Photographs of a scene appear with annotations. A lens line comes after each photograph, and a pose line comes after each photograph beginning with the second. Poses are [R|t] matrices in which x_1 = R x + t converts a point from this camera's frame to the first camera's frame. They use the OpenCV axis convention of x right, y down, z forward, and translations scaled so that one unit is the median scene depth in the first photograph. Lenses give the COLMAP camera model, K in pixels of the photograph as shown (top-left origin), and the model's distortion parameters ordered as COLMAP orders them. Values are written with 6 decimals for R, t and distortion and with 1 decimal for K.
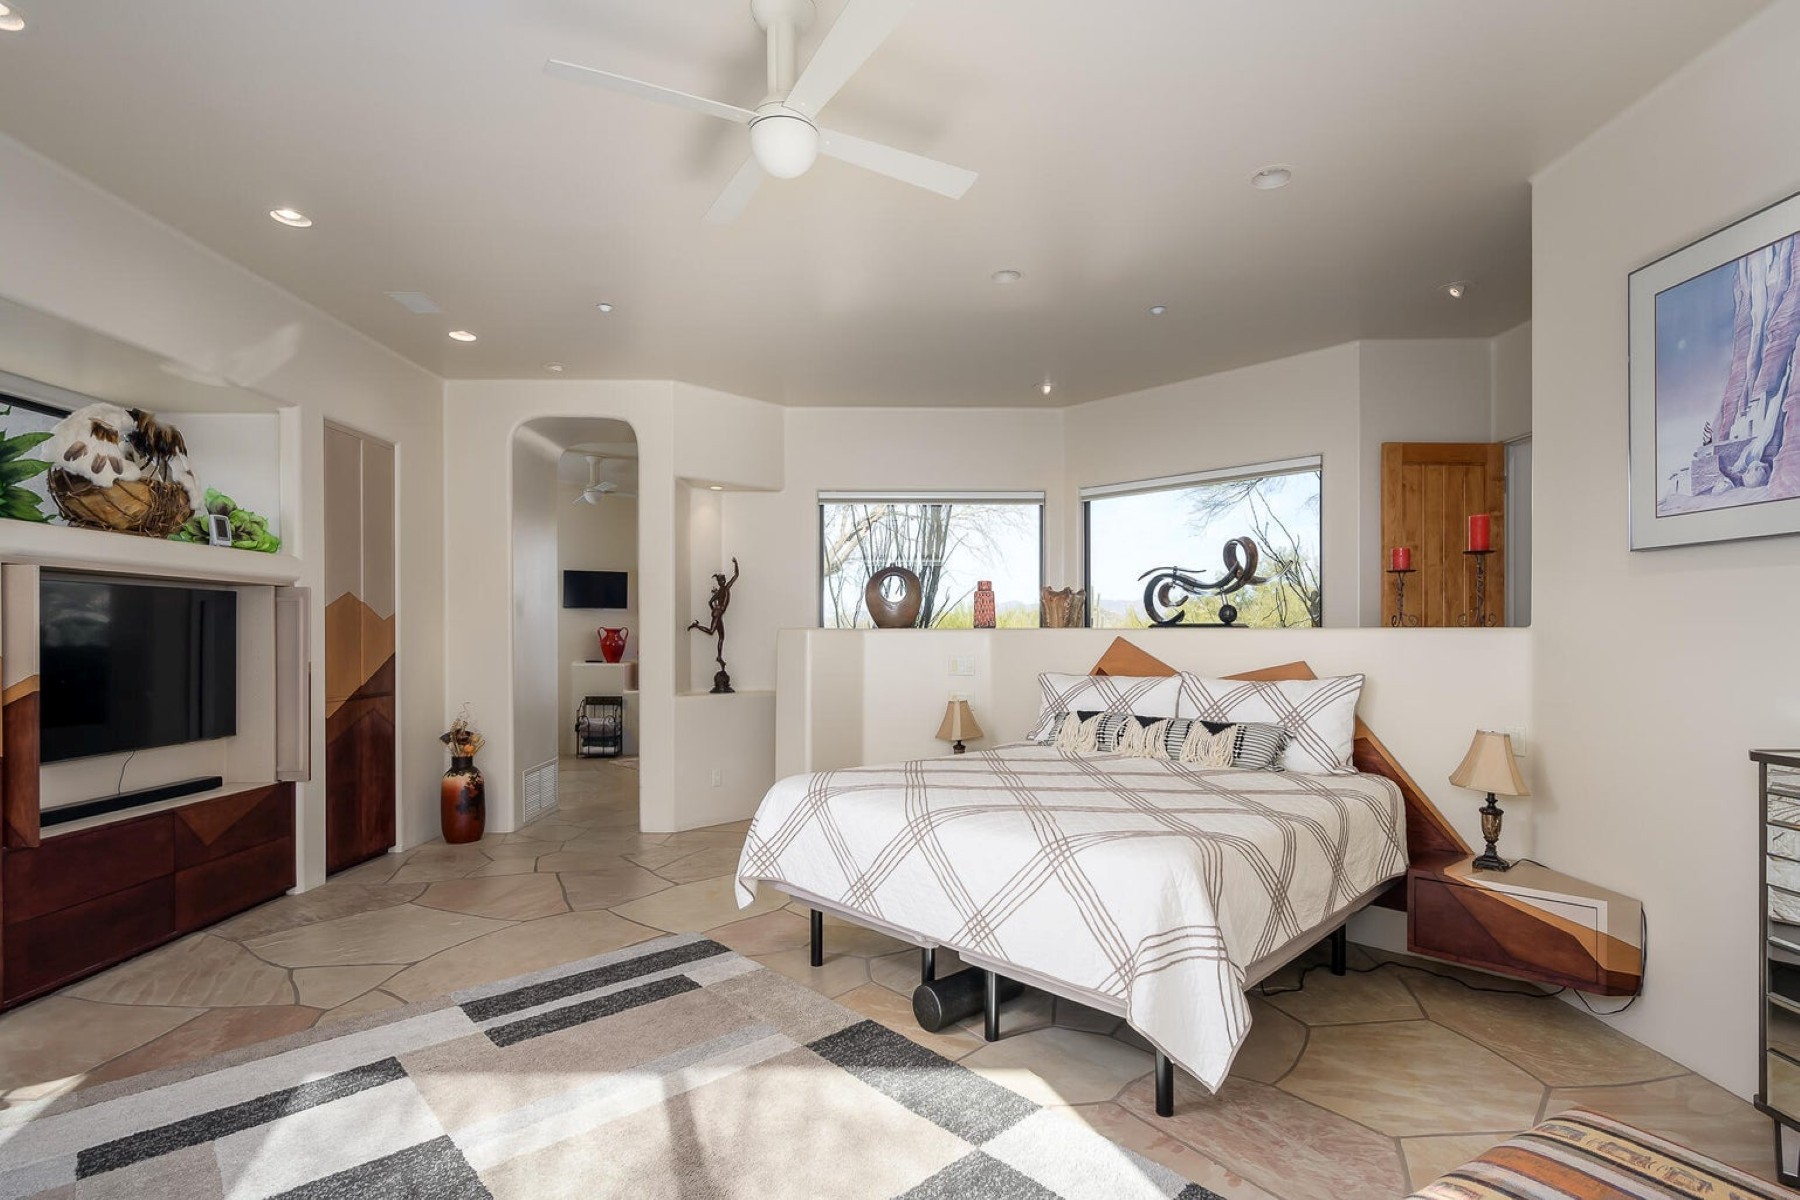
lens RADIAL K [[891.7, 0, 922.2], [0, 891.7, 633.8], [0, 0, 1]] dist [-0.000935, -0.000317]
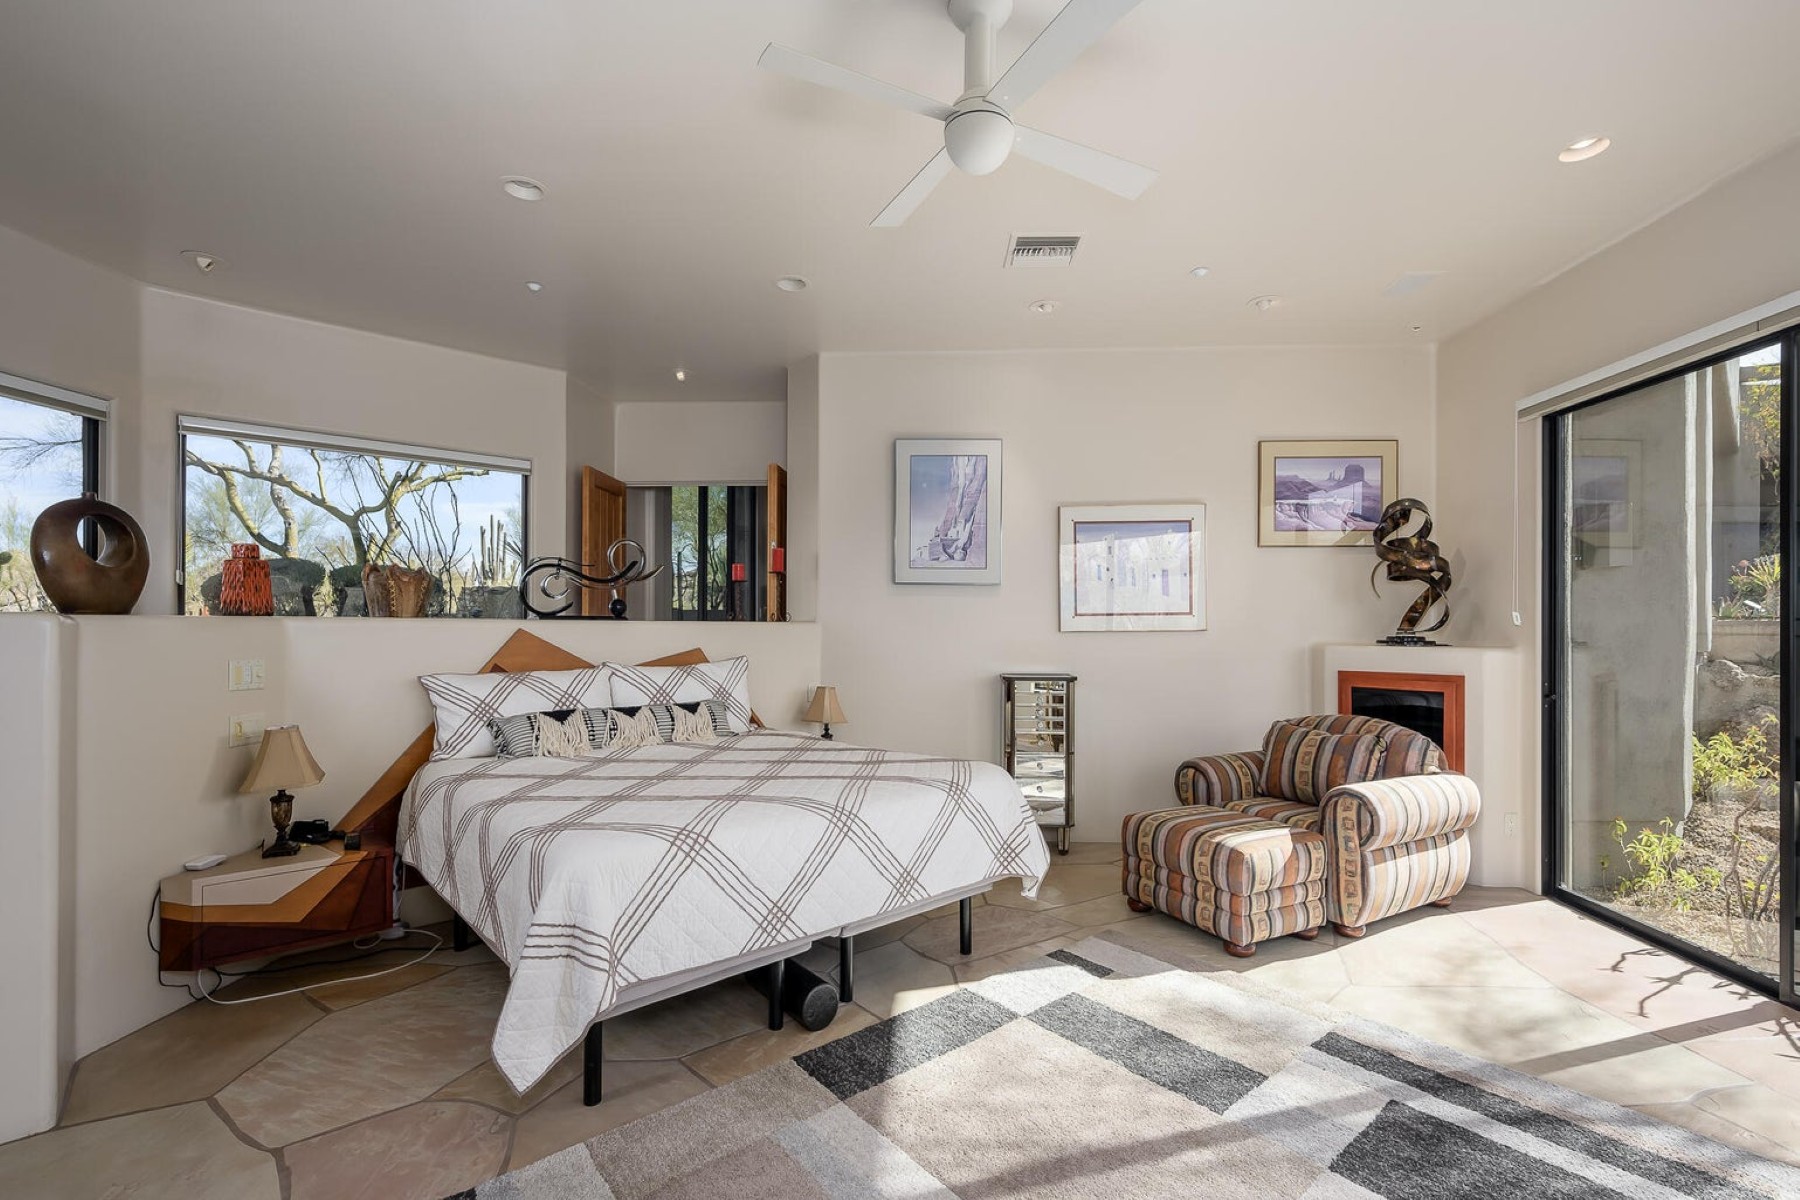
lens RADIAL K [[802.2, 0, 903.2], [0, 802.2, 616.1], [0, 0, 1]] dist [0.000998, -0.000069]
pose [[0.034324, 0.009703, 0.999364, -0.919814], [-0.004979, 0.999942, -0.009537, -0.005606], [-0.999398, -0.004648, 0.034370, 0.914903]]
